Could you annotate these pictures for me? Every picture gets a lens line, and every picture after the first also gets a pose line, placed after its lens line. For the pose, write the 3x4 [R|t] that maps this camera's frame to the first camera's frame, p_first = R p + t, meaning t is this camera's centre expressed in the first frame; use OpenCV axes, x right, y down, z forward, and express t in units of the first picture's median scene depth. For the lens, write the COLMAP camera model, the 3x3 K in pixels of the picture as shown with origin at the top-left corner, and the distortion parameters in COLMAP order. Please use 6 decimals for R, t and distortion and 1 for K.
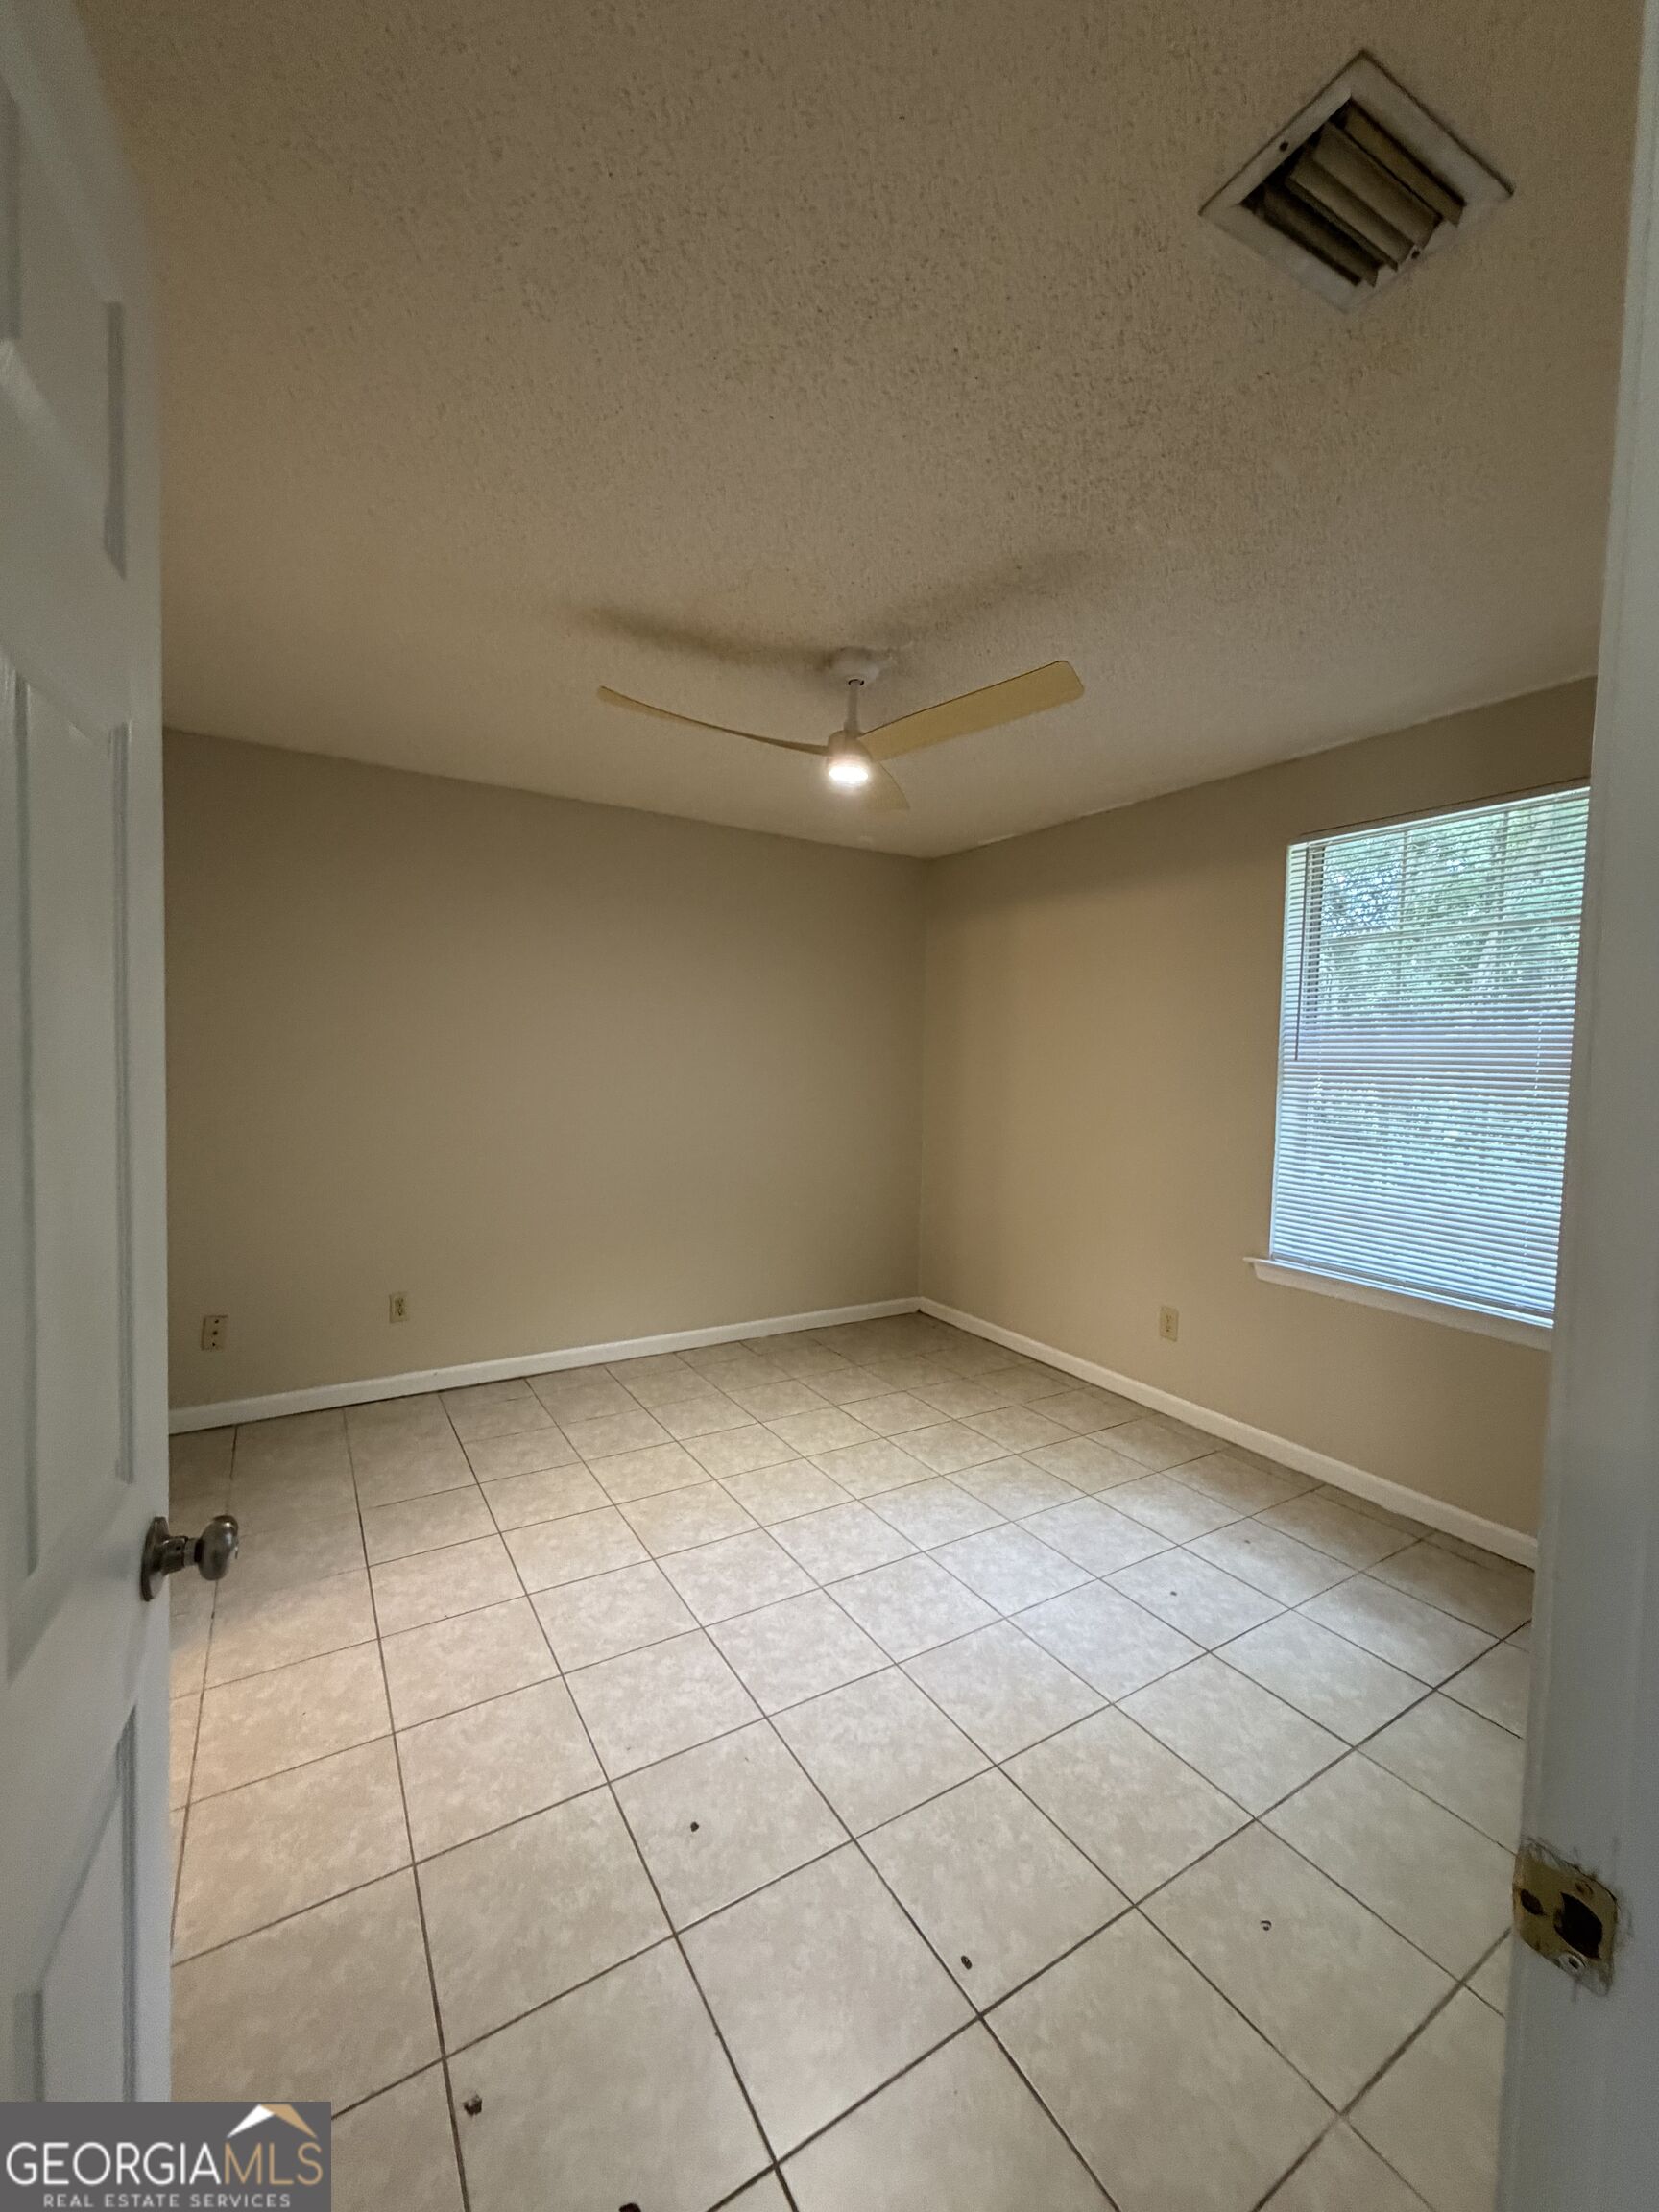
lens RADIAL K [[880.6, 0, 836.6], [0, 880.6, 1094.4], [0, 0, 1]] dist [-0.000248, -0.000017]
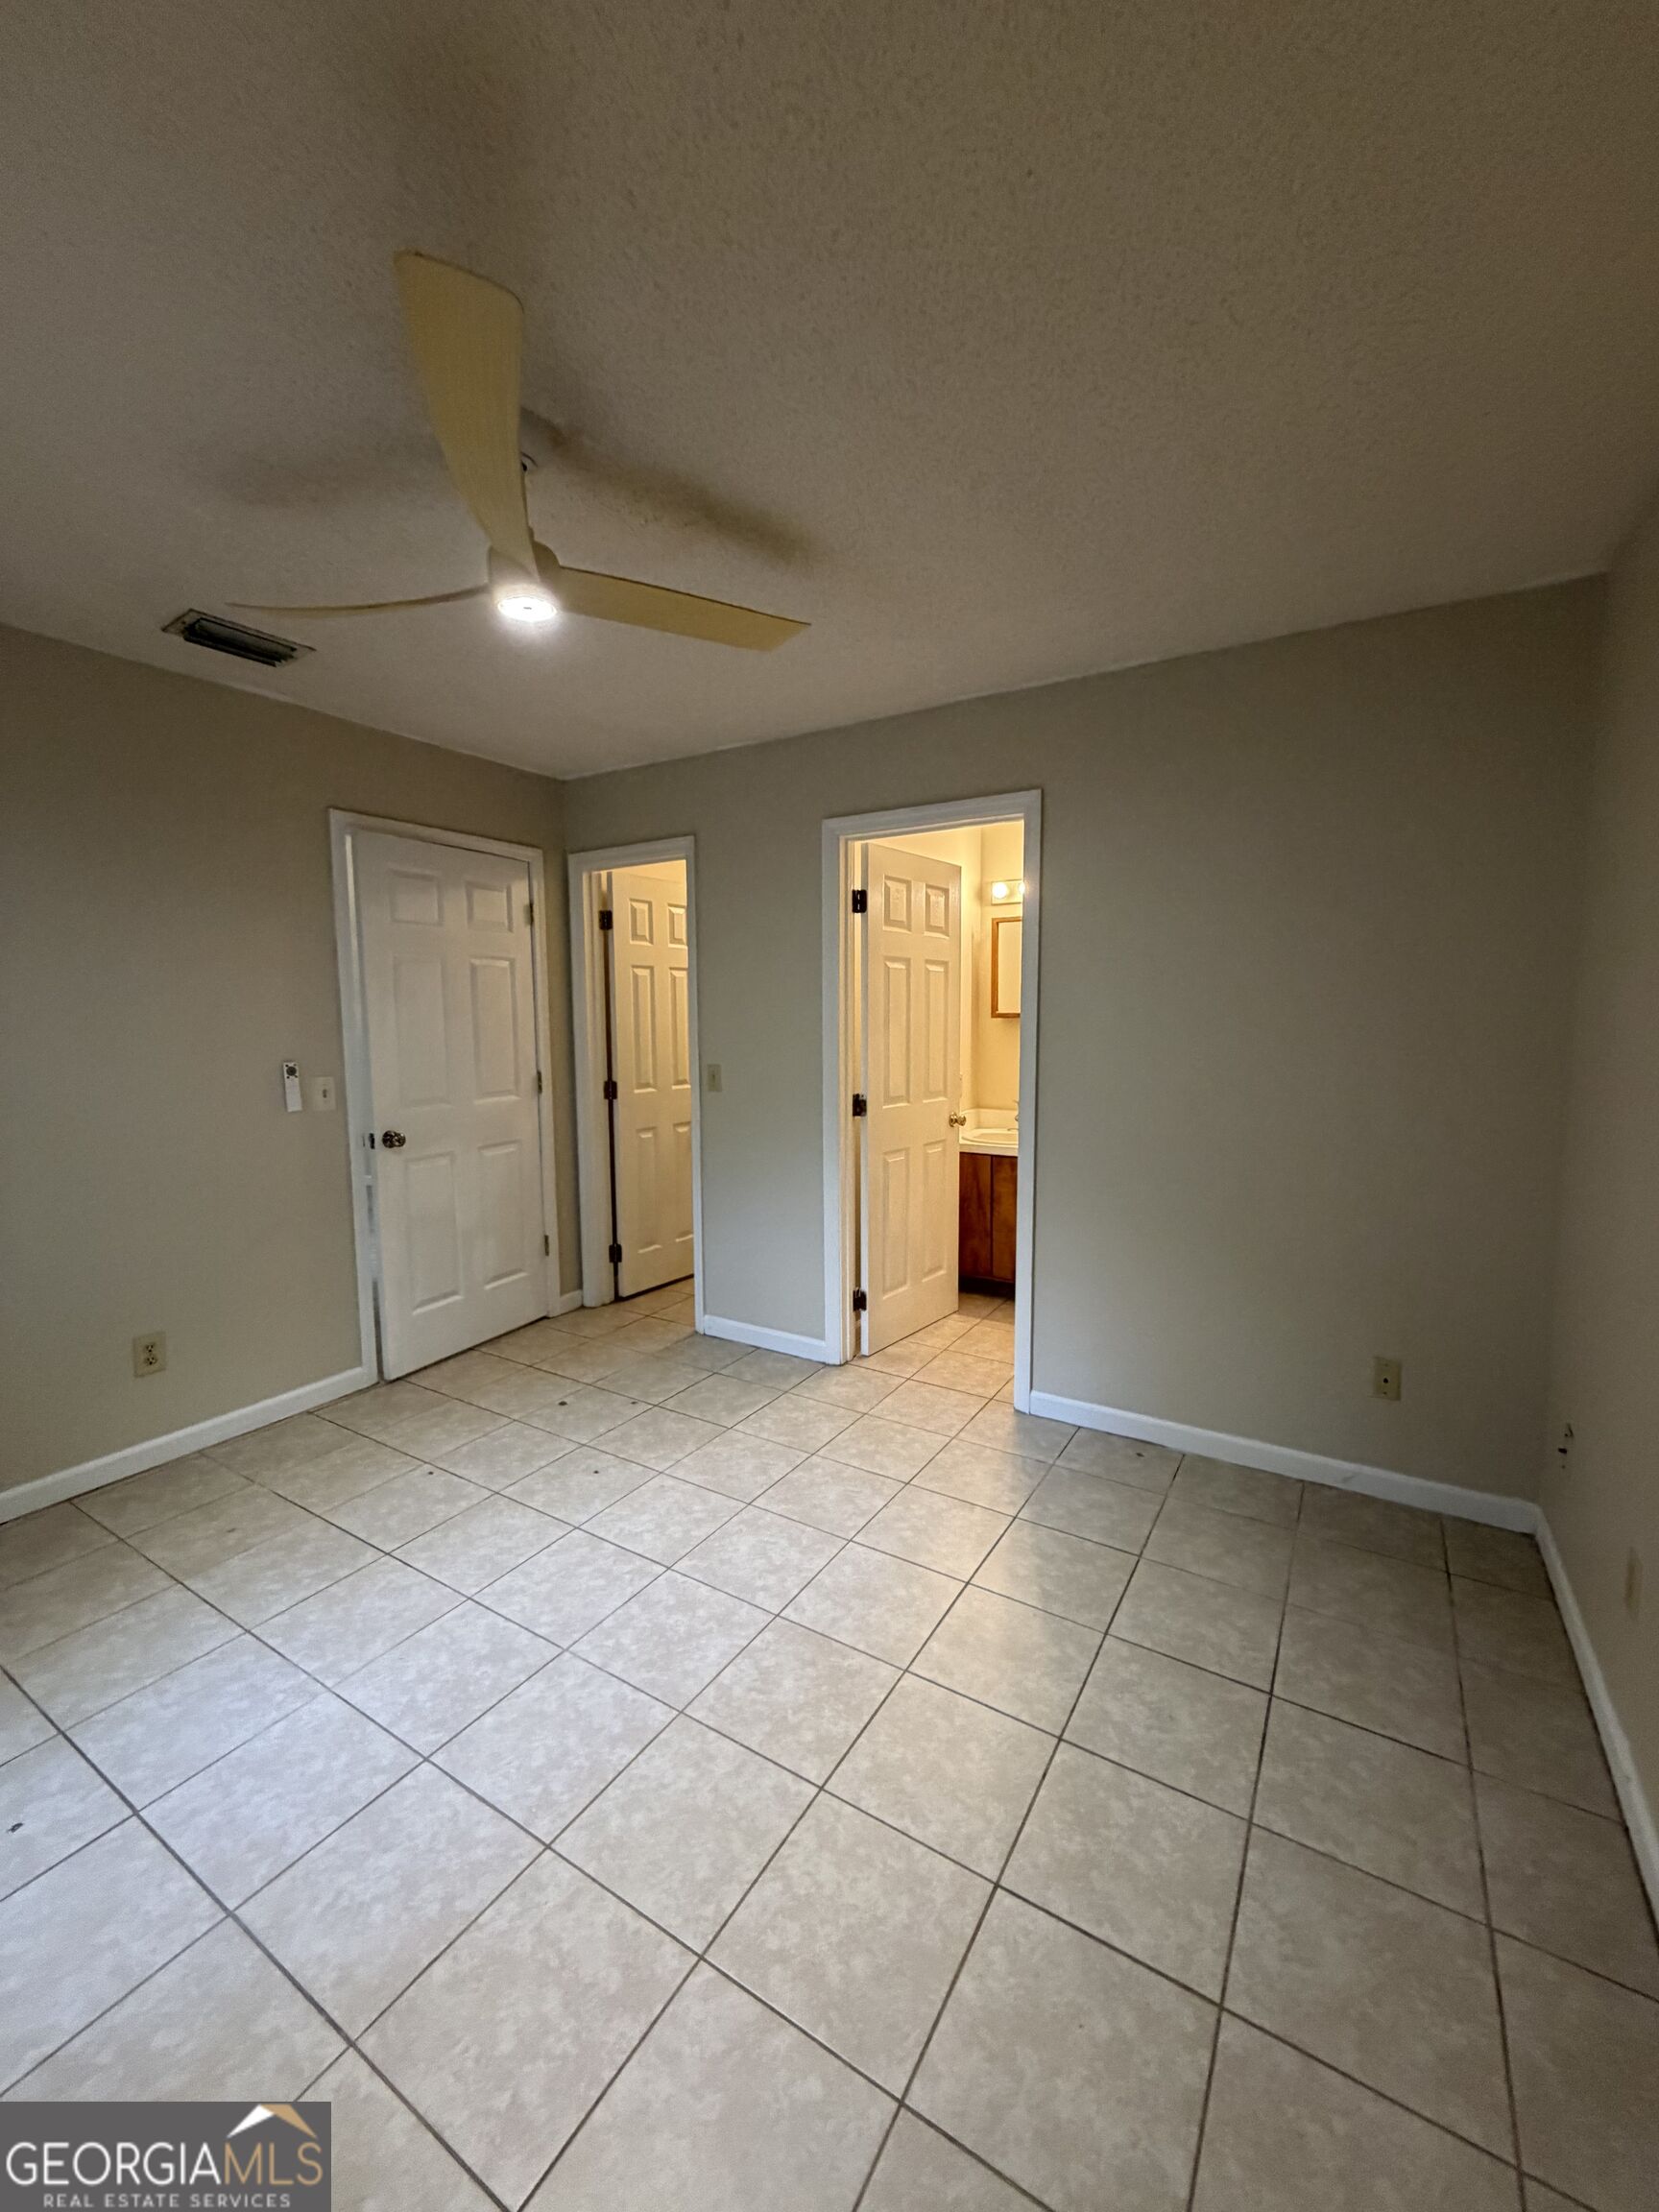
lens RADIAL K [[880.6, 0, 837.7], [0, 880.6, 1100.2], [0, 0, 1]] dist [-0.000248, -0.000017]
pose [[-0.893751, 0.023943, -0.447923, 0.110704], [-0.036743, 0.991311, 0.126304, -0.078021], [0.447055, 0.129342, -0.885106, 1.735729]]
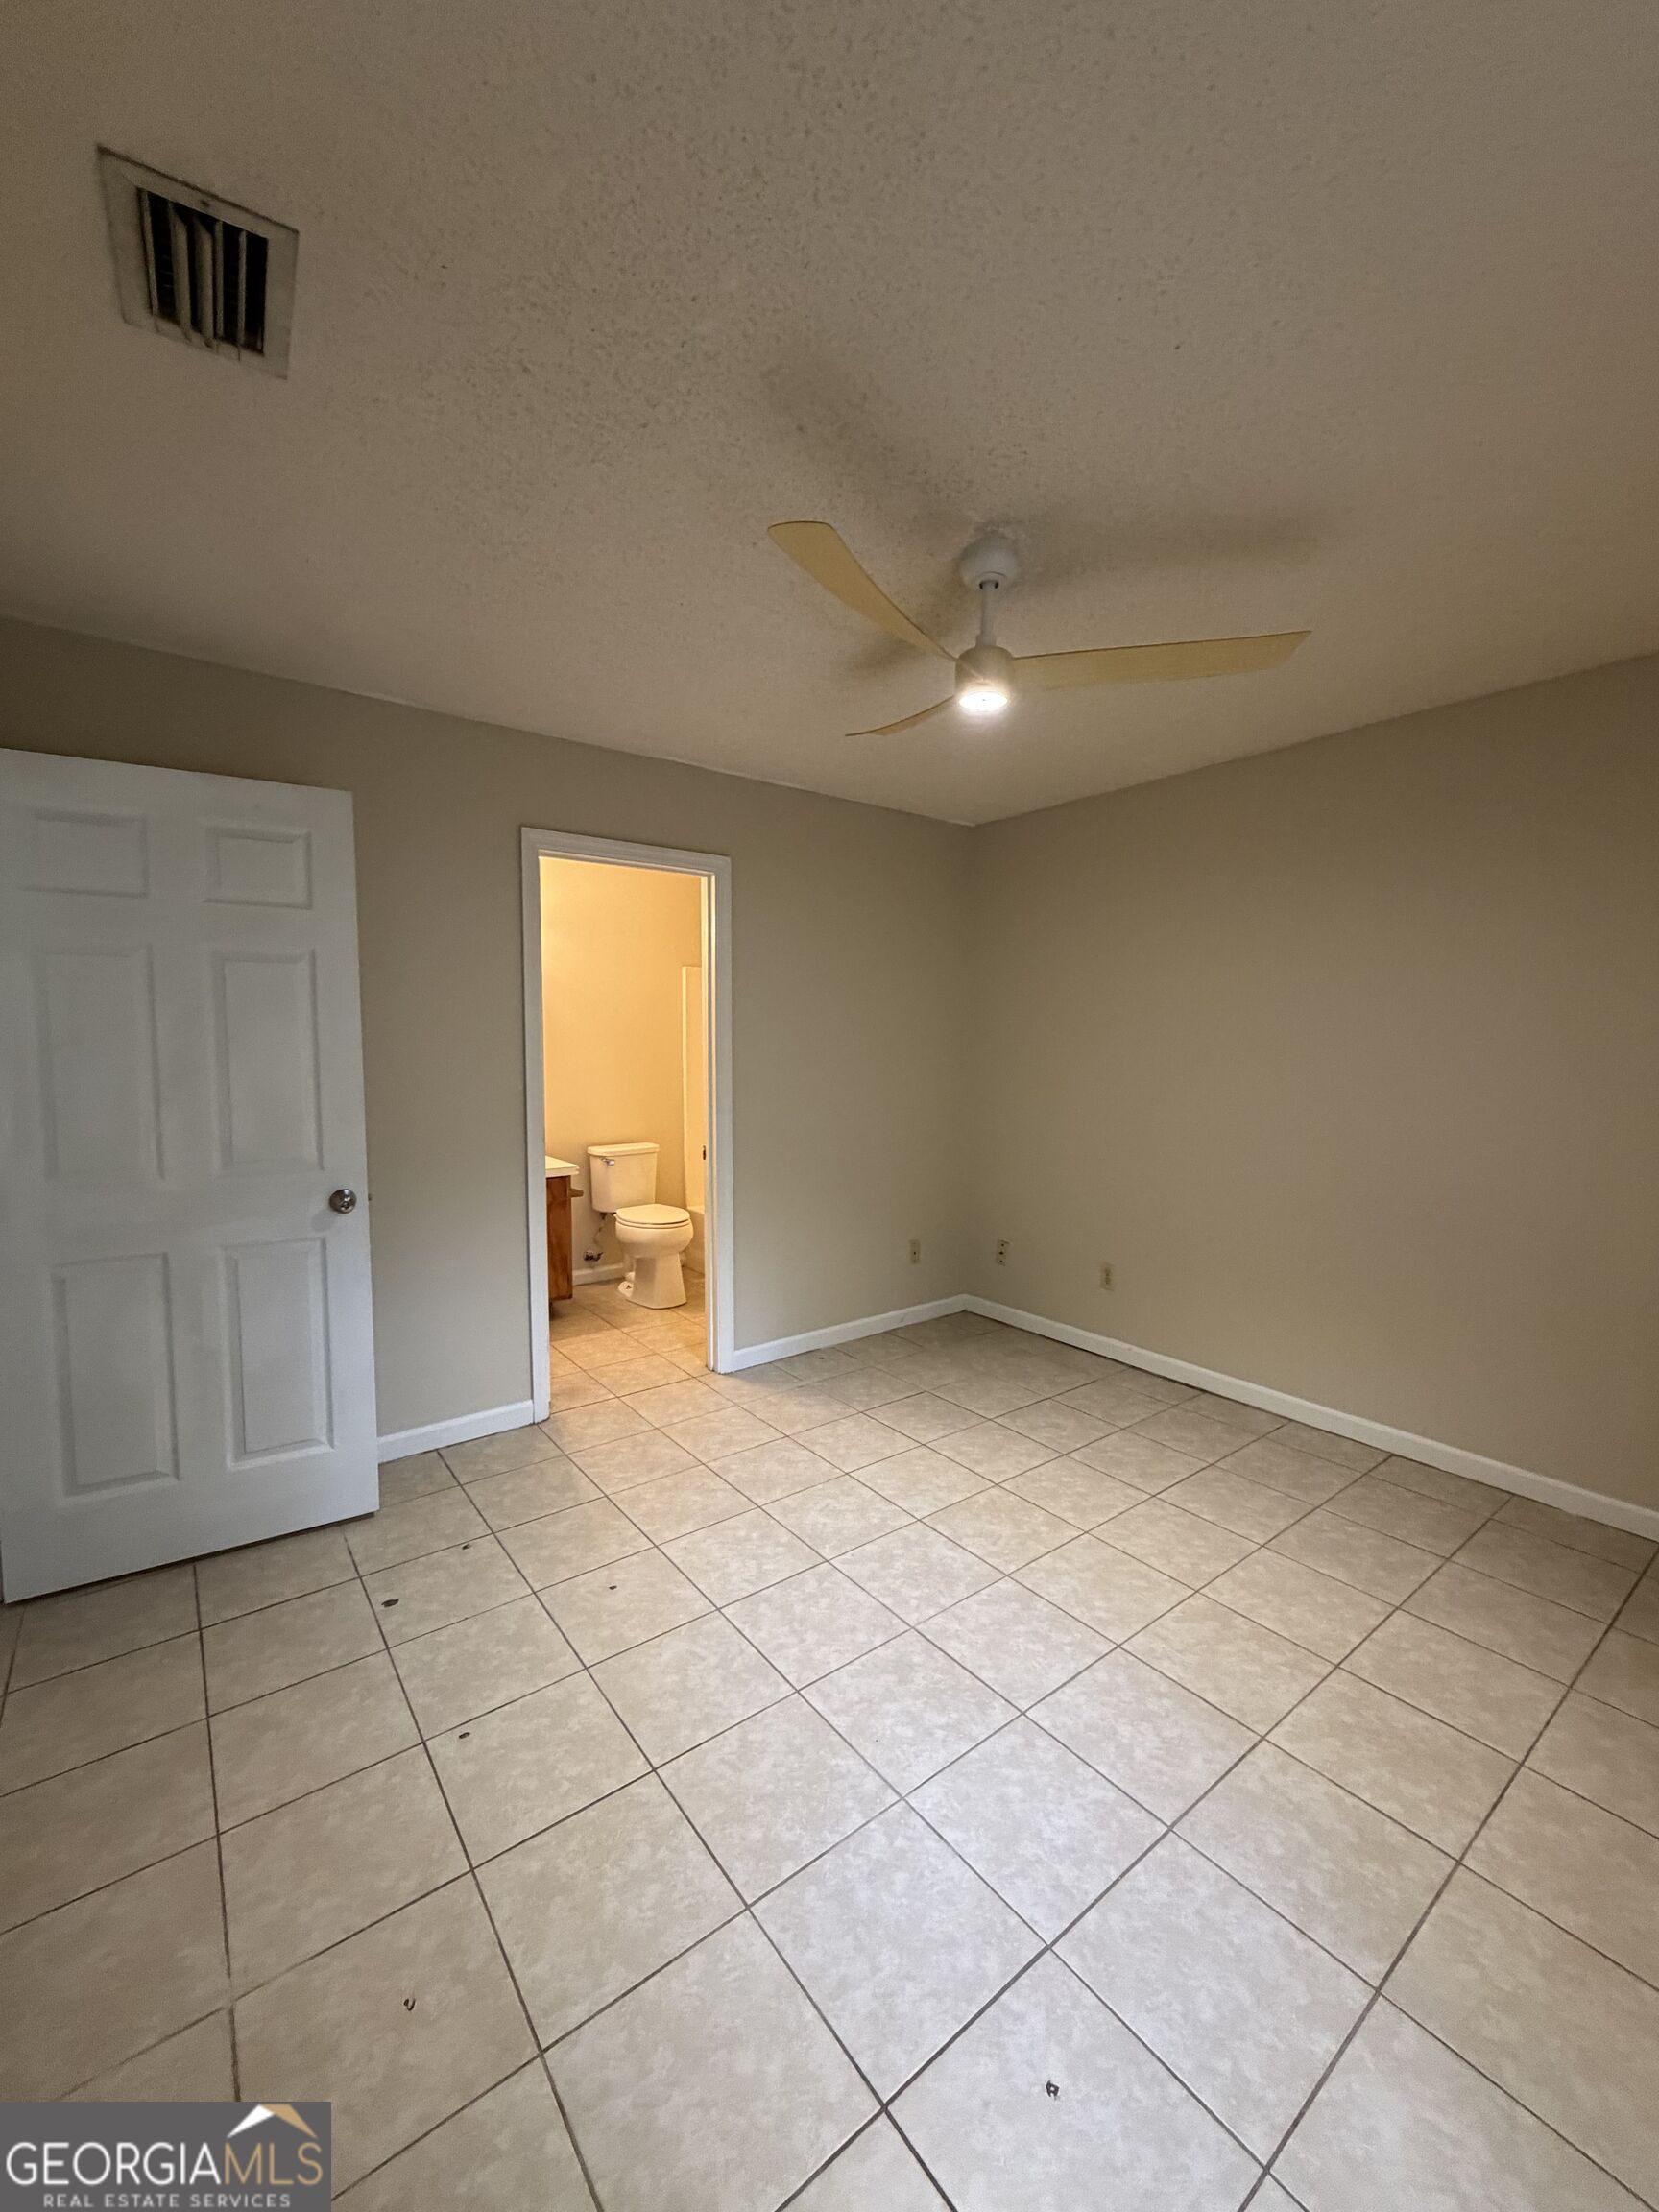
lens RADIAL K [[880.6, 0, 831.3], [0, 880.6, 1098.6], [0, 0, 1]] dist [-0.000248, -0.000017]
pose [[0.100318, 0.044517, -0.993959, 0.823414], [-0.043313, 0.998247, 0.040337, -0.017924], [0.994012, 0.039005, 0.102070, 0.775142]]
